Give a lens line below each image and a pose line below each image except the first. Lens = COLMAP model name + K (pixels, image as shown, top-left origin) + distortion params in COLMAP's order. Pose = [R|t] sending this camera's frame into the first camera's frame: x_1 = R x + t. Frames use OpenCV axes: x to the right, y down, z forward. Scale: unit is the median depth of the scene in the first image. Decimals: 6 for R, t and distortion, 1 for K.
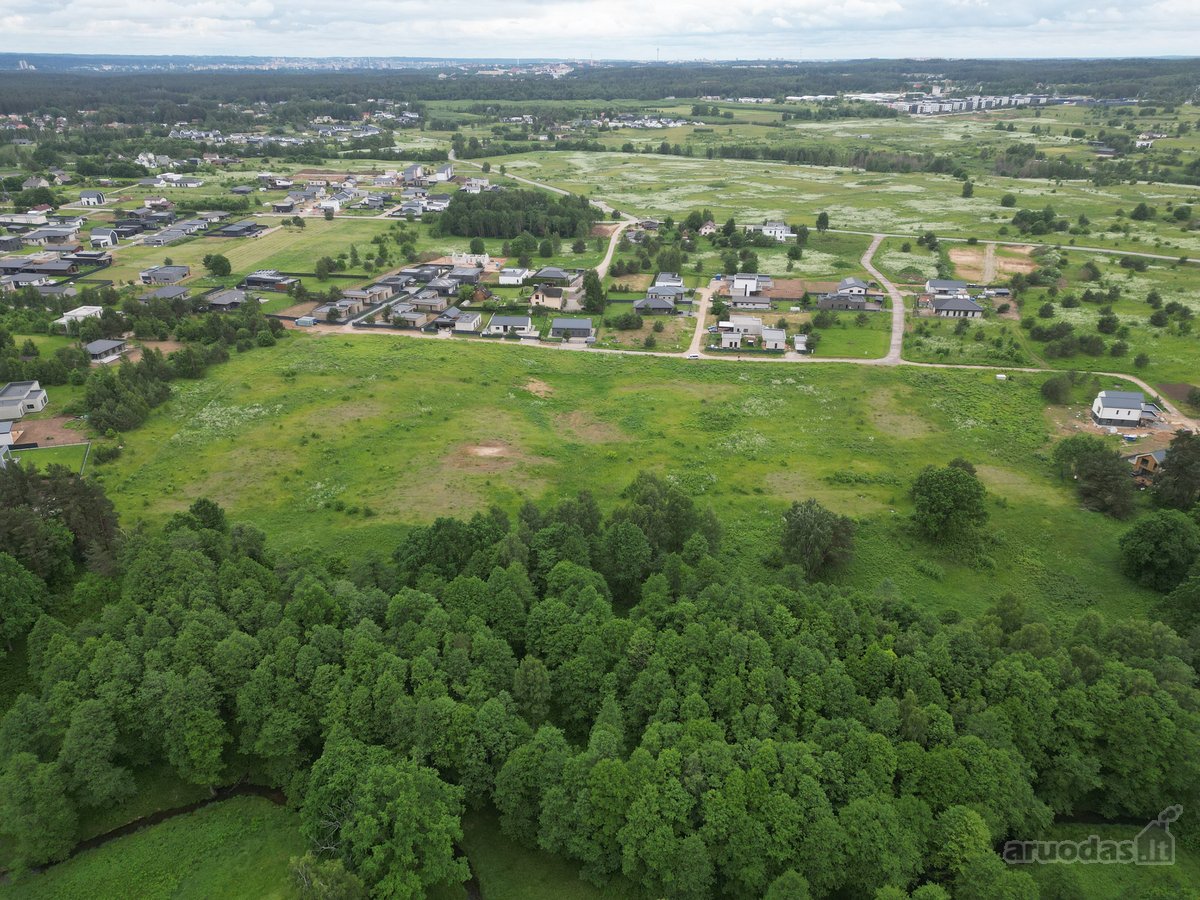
lens RADIAL K [[839.0, 0, 601.6], [0, 839.0, 450.5], [0, 0, 1]] dist [0.058386, -0.039815]
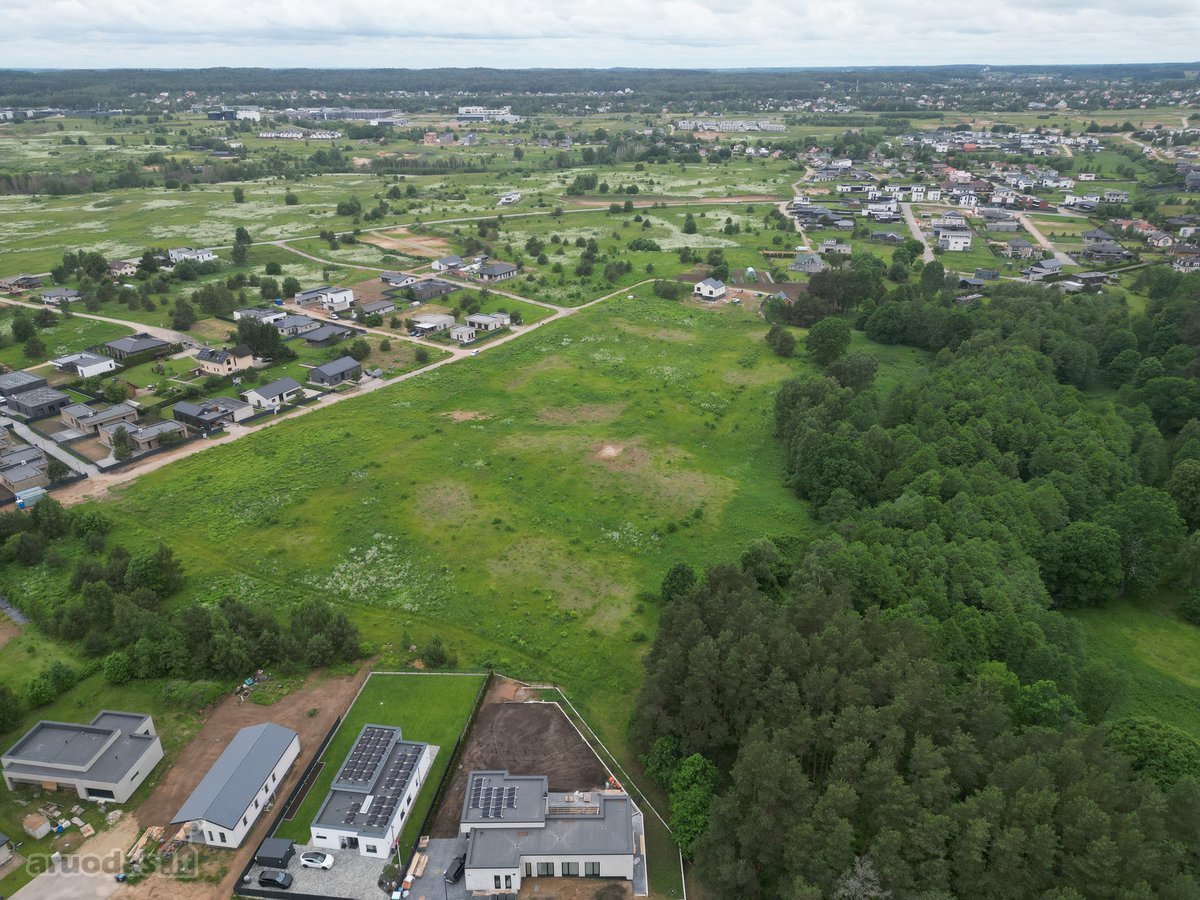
lens RADIAL K [[839.0, 0, 599.4], [0, 839.0, 450.3], [0, 0, 1]] dist [0.058386, -0.039815]
pose [[0.409313, -0.379867, 0.829556, -0.244068], [0.387452, 0.895524, 0.218901, -0.056660], [-0.826041, 0.231814, 0.513730, 0.119934]]
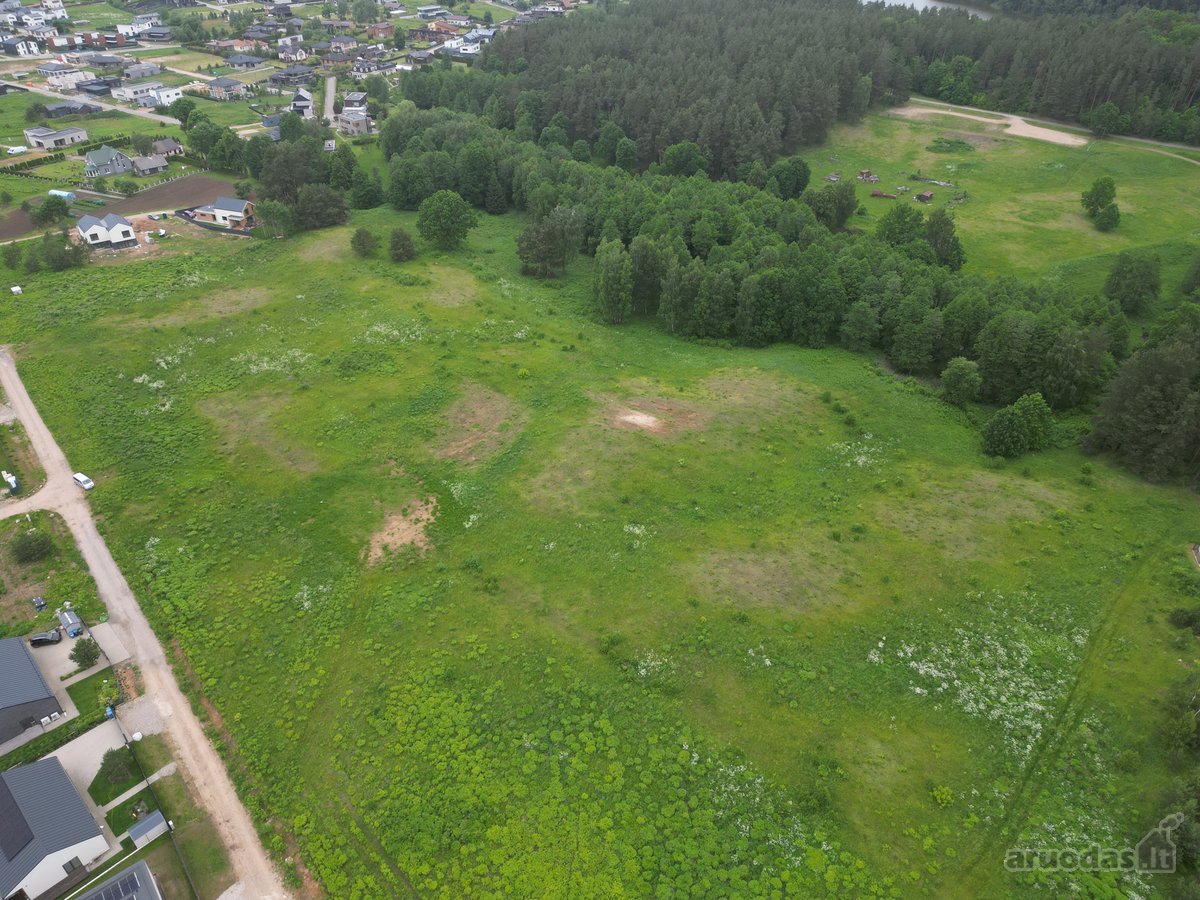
lens RADIAL K [[839.0, 0, 600.7], [0, 839.0, 449.2], [0, 0, 1]] dist [0.058386, -0.039815]
pose [[-0.744554, -0.380109, 0.548778, -0.132249], [0.280105, 0.568311, 0.773669, -0.143583], [-0.605955, 0.729754, -0.316668, 0.316687]]
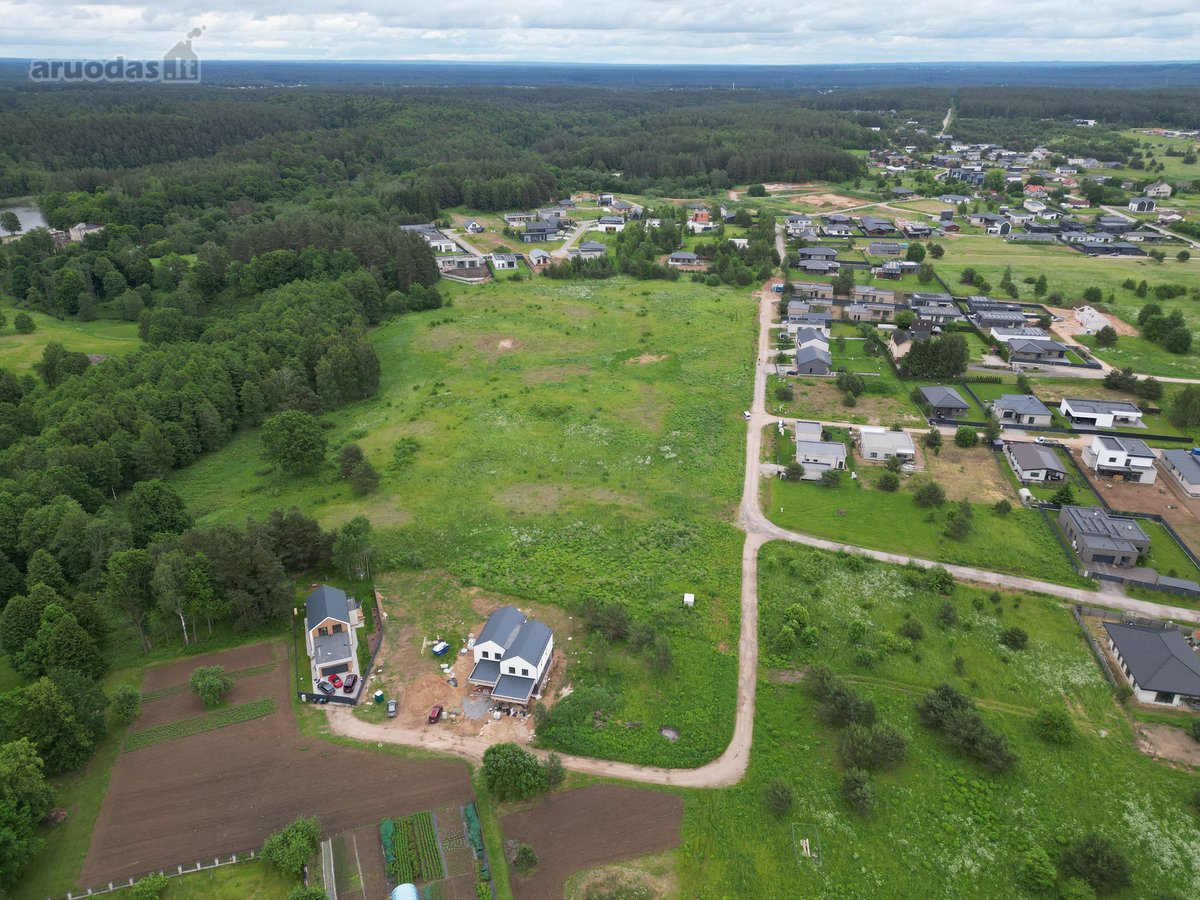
lens RADIAL K [[839.0, 0, 592.3], [0, 839.0, 450.8], [0, 0, 1]] dist [0.058386, -0.039815]
pose [[-0.052748, 0.414692, -0.908432, 0.298182], [-0.422949, 0.814798, 0.396508, -0.116369], [0.904617, 0.405135, 0.132415, 0.251241]]
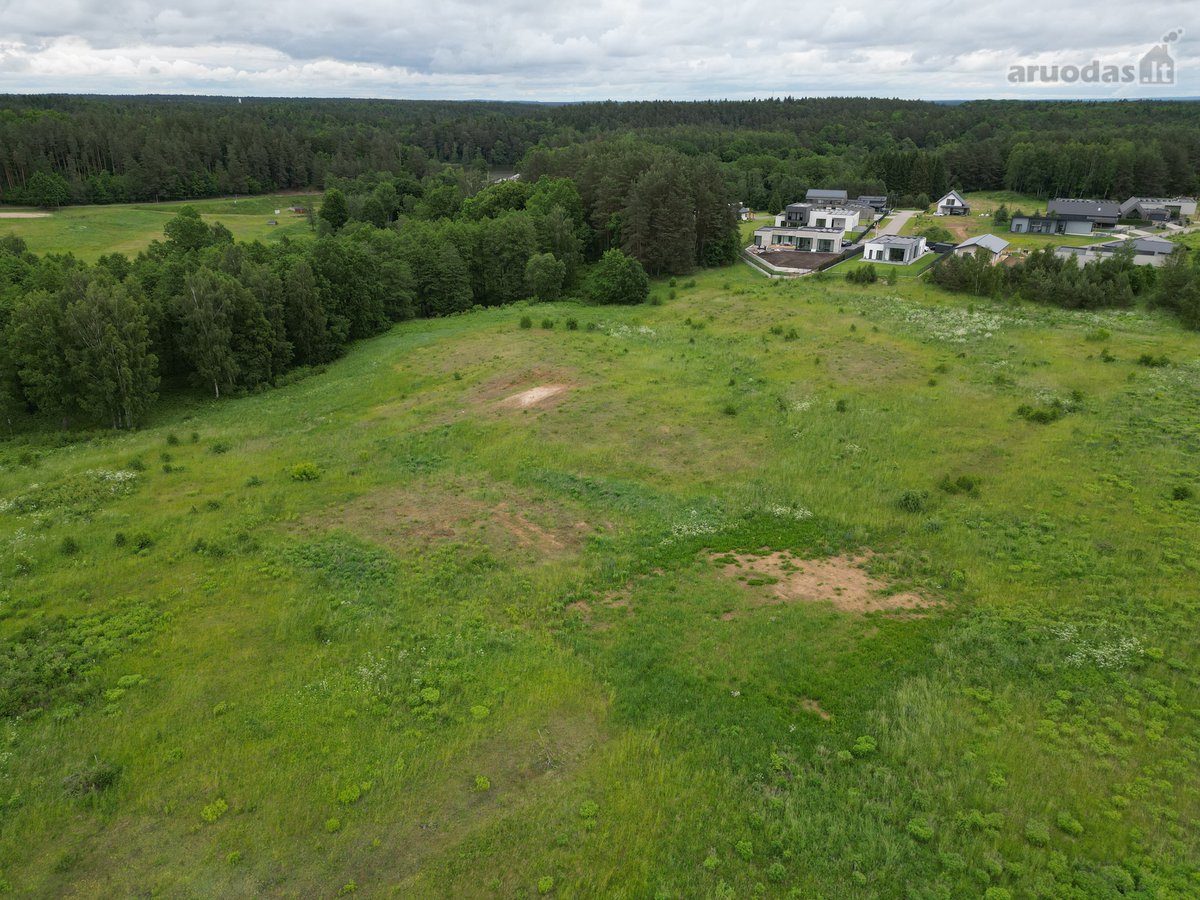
lens RADIAL K [[839.0, 0, 596.4], [0, 839.0, 448.1], [0, 0, 1]] dist [0.058386, -0.039815]
pose [[-0.743094, 0.249509, -0.620932, 0.040358], [-0.286488, 0.719941, 0.632146, -0.076514], [0.604761, 0.647634, -0.463503, 0.316408]]
